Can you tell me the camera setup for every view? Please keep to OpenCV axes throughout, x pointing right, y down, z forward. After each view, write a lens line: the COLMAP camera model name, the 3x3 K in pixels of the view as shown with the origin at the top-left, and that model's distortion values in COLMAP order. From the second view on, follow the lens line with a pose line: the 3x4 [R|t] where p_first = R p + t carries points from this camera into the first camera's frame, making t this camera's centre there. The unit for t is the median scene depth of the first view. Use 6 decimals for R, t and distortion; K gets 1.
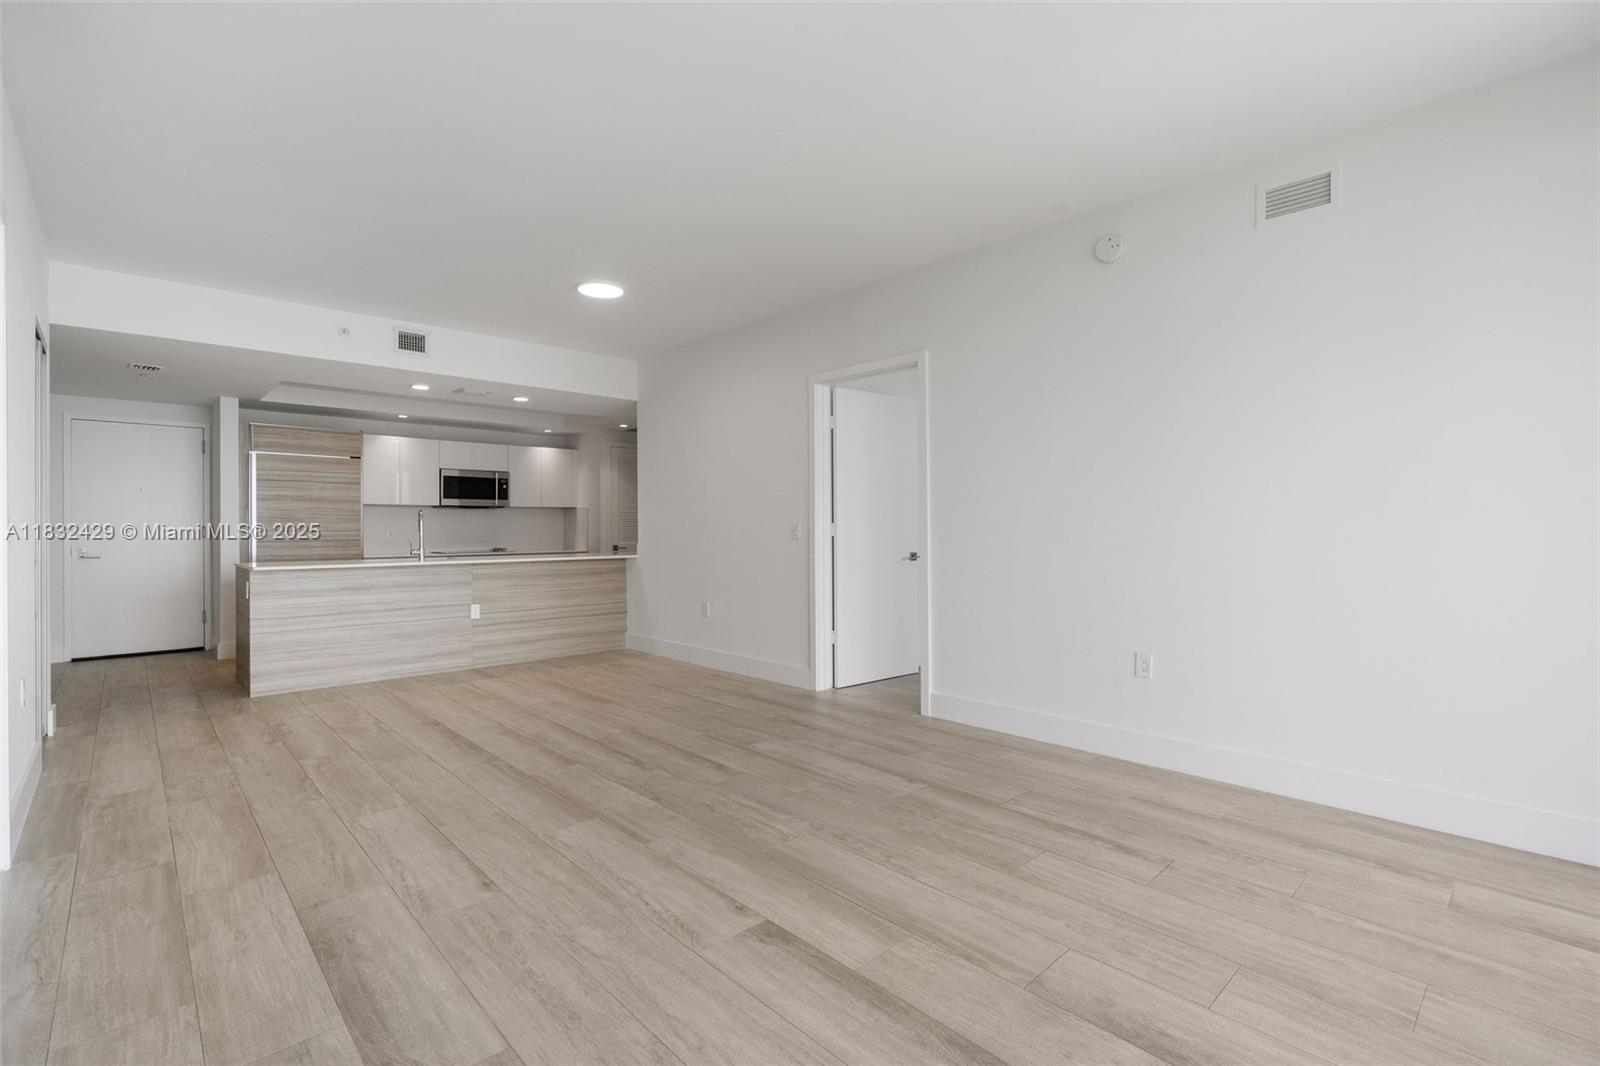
lens RADIAL K [[724.3, 0, 797.9], [0, 724.3, 524.6], [0, 0, 1]] dist [-0.007191, 0.005290]
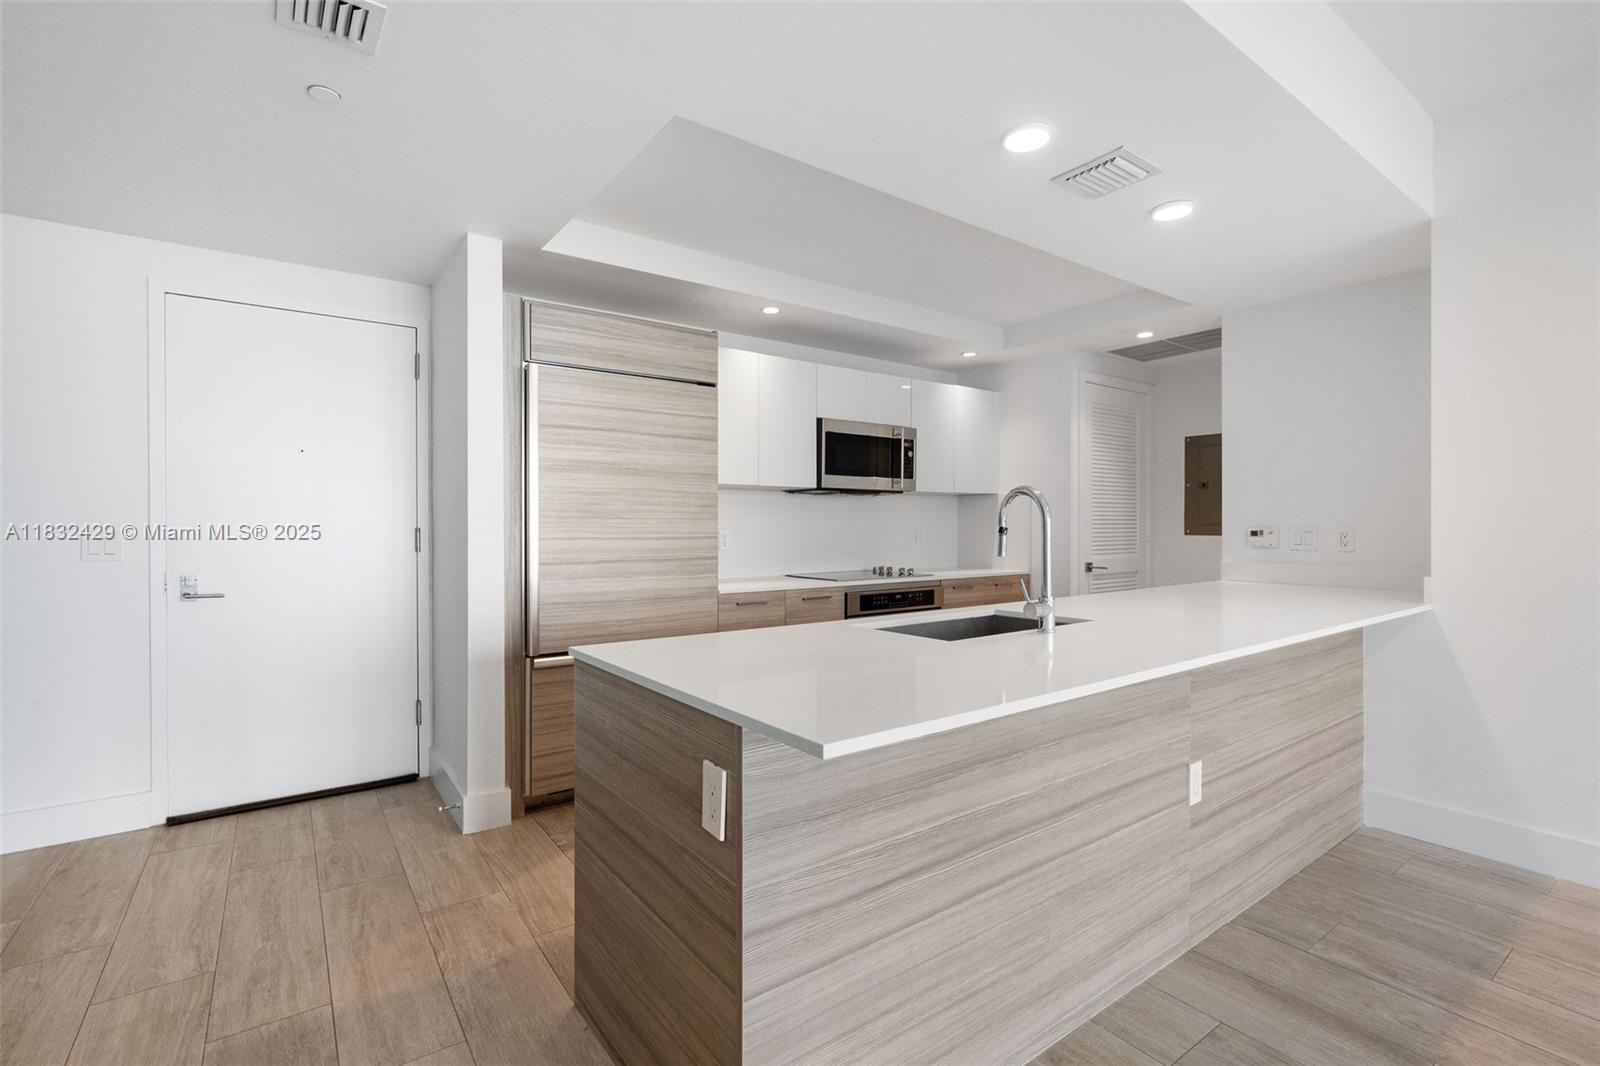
lens RADIAL K [[724.3, 0, 797.9], [0, 724.3, 524.6], [0, 0, 1]] dist [-0.007191, 0.005290]
pose [[0.992437, 0.004509, -0.122670, -0.524306], [-0.003931, 0.999980, 0.004949, -0.003100], [0.122690, -0.004429, 0.992435, 0.564874]]
